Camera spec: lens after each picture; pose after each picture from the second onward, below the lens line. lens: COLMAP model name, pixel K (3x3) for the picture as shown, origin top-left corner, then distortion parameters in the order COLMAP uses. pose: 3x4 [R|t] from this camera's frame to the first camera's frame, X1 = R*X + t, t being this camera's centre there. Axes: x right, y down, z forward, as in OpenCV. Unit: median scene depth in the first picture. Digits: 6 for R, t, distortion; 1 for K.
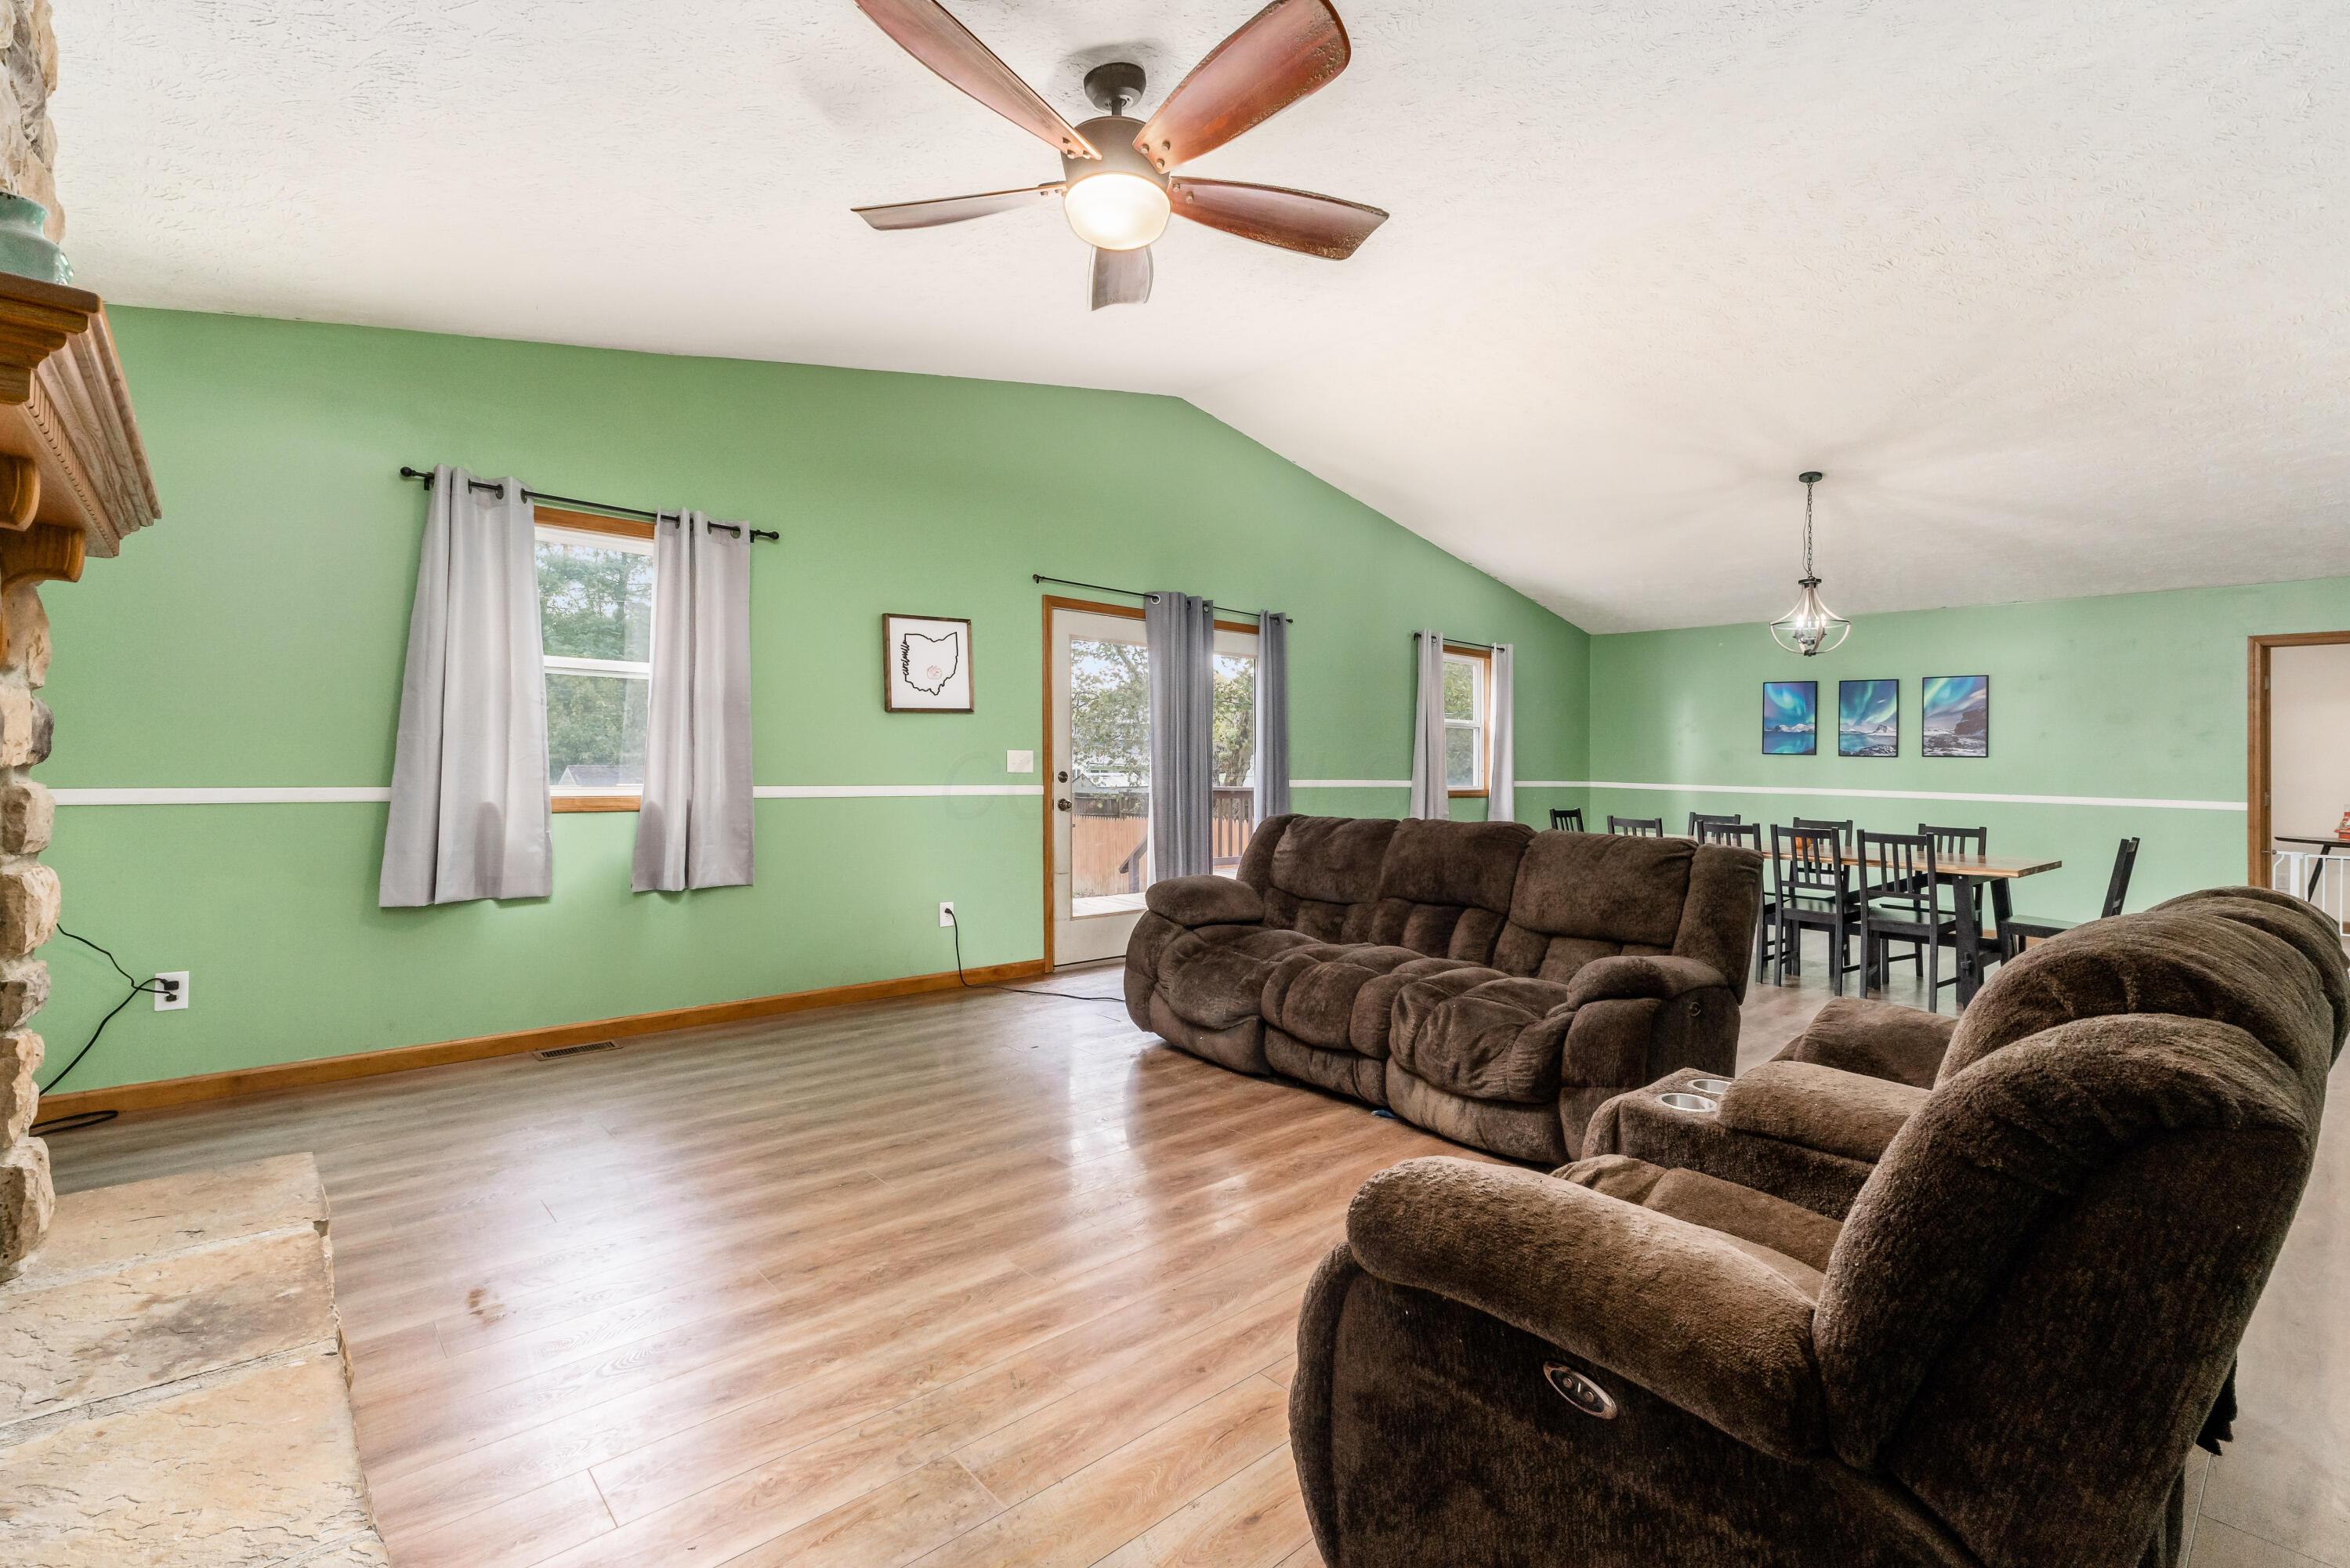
lens RADIAL K [[1045.3, 0, 1177.9], [0, 1045.3, 736.1], [0, 0, 1]] dist [0.000097, 0.000832]
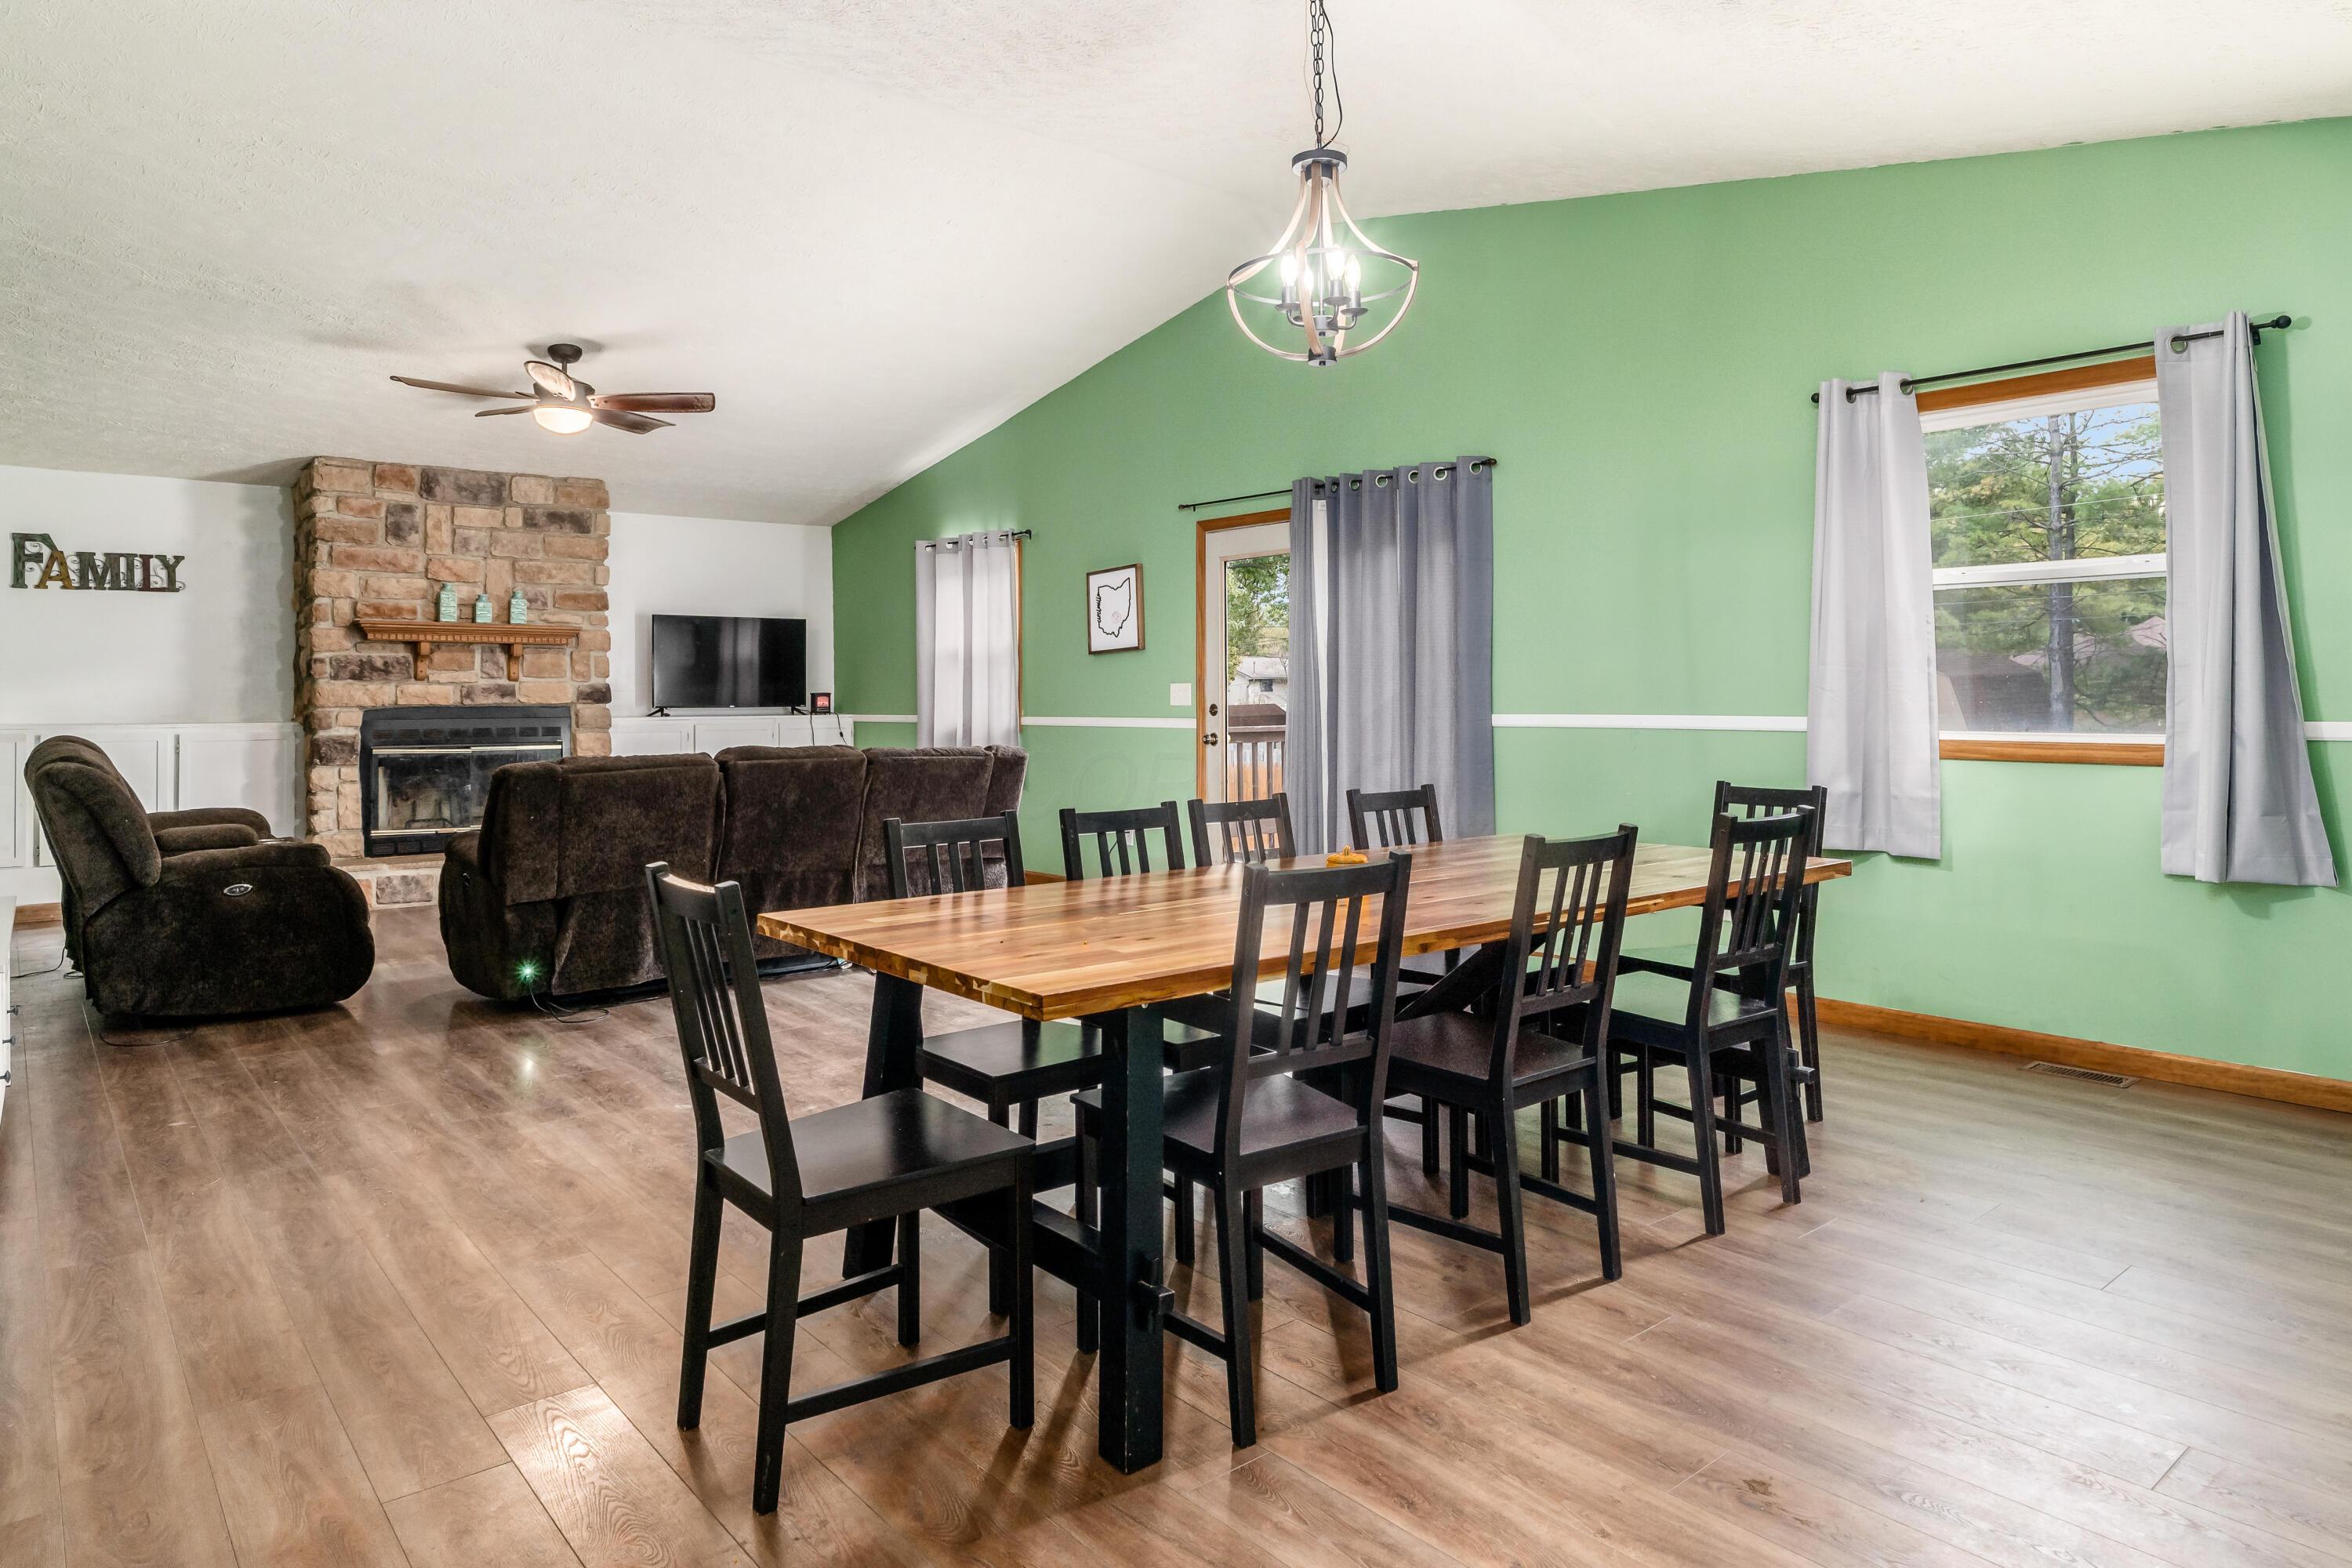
lens RADIAL K [[1349.9, 0, 1178.2], [0, 1349.9, 672.9], [0, 0, 1]] dist [0.001761, -0.000643]
pose [[-0.024282, -0.031772, -0.999200, 0.917416], [0.033202, 0.998918, -0.032570, 0.036685], [0.999154, -0.033967, -0.023201, 0.826416]]
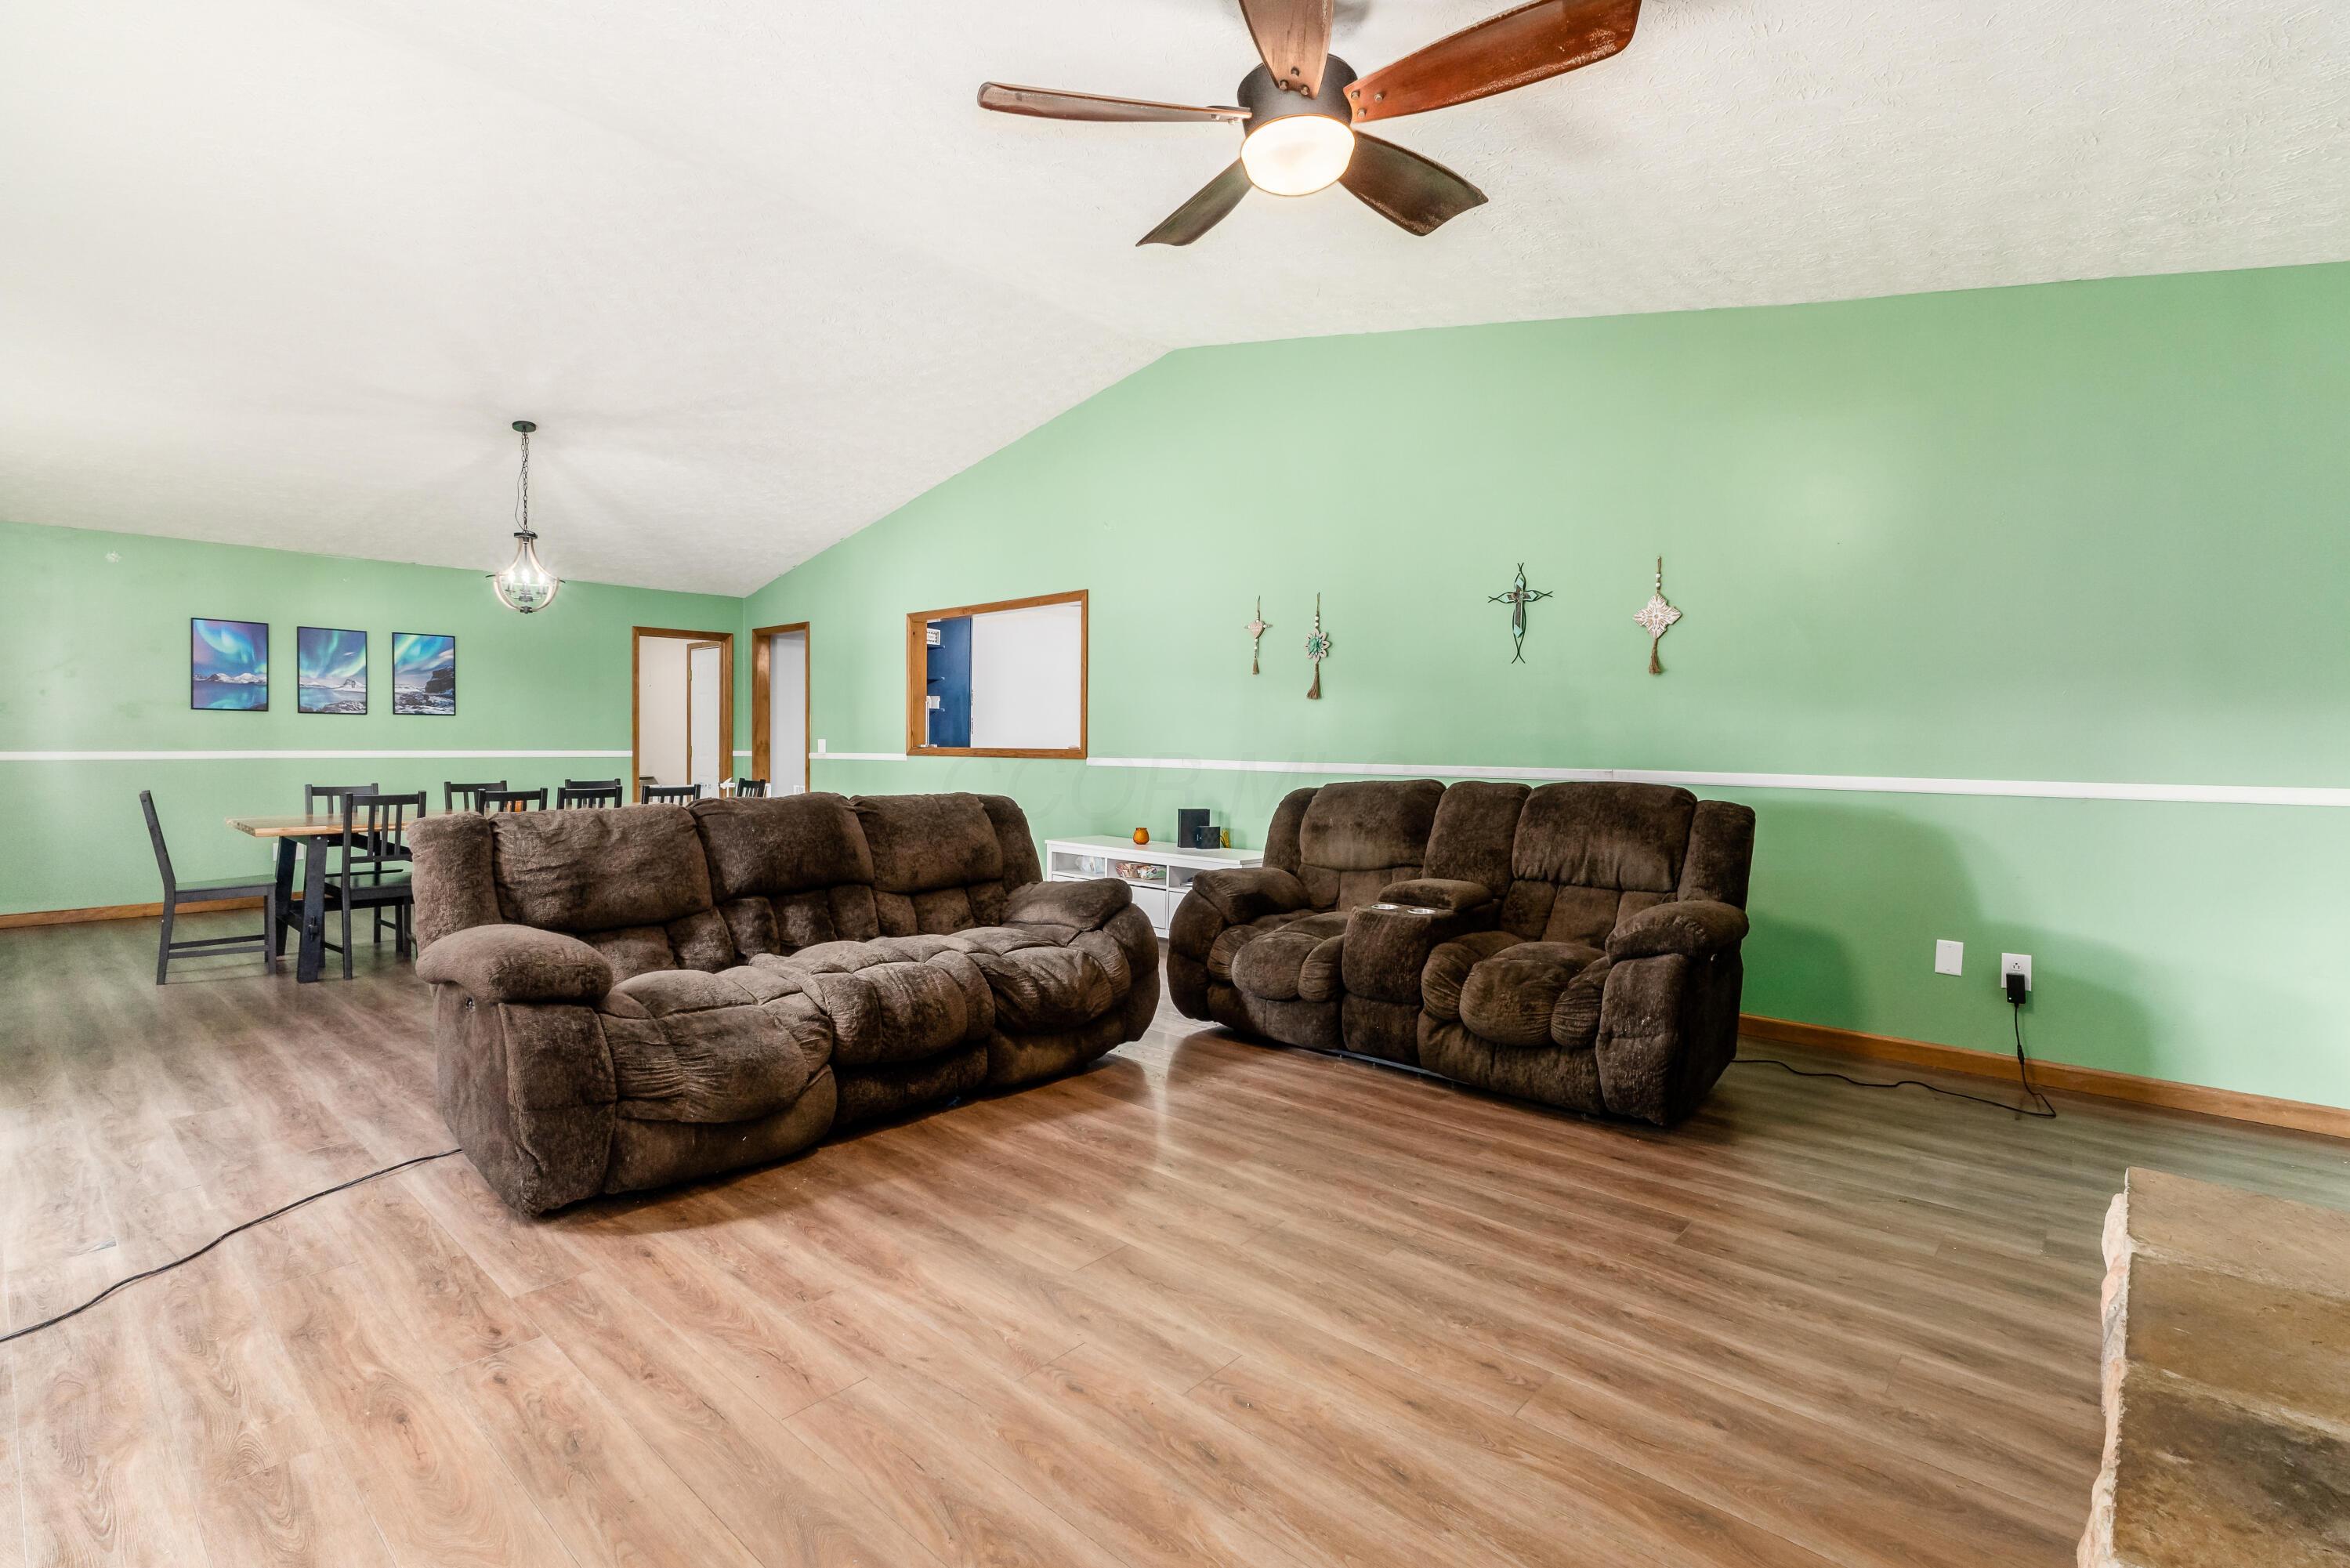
lens RADIAL K [[1045.3, 0, 1177.9], [0, 1045.3, 736.1], [0, 0, 1]] dist [0.000097, 0.000832]
pose [[-0.076576, -0.016506, 0.996927, -0.378915], [-0.030662, 0.999429, 0.014192, 0.004630], [-0.996592, -0.029481, -0.077038, 0.439222]]
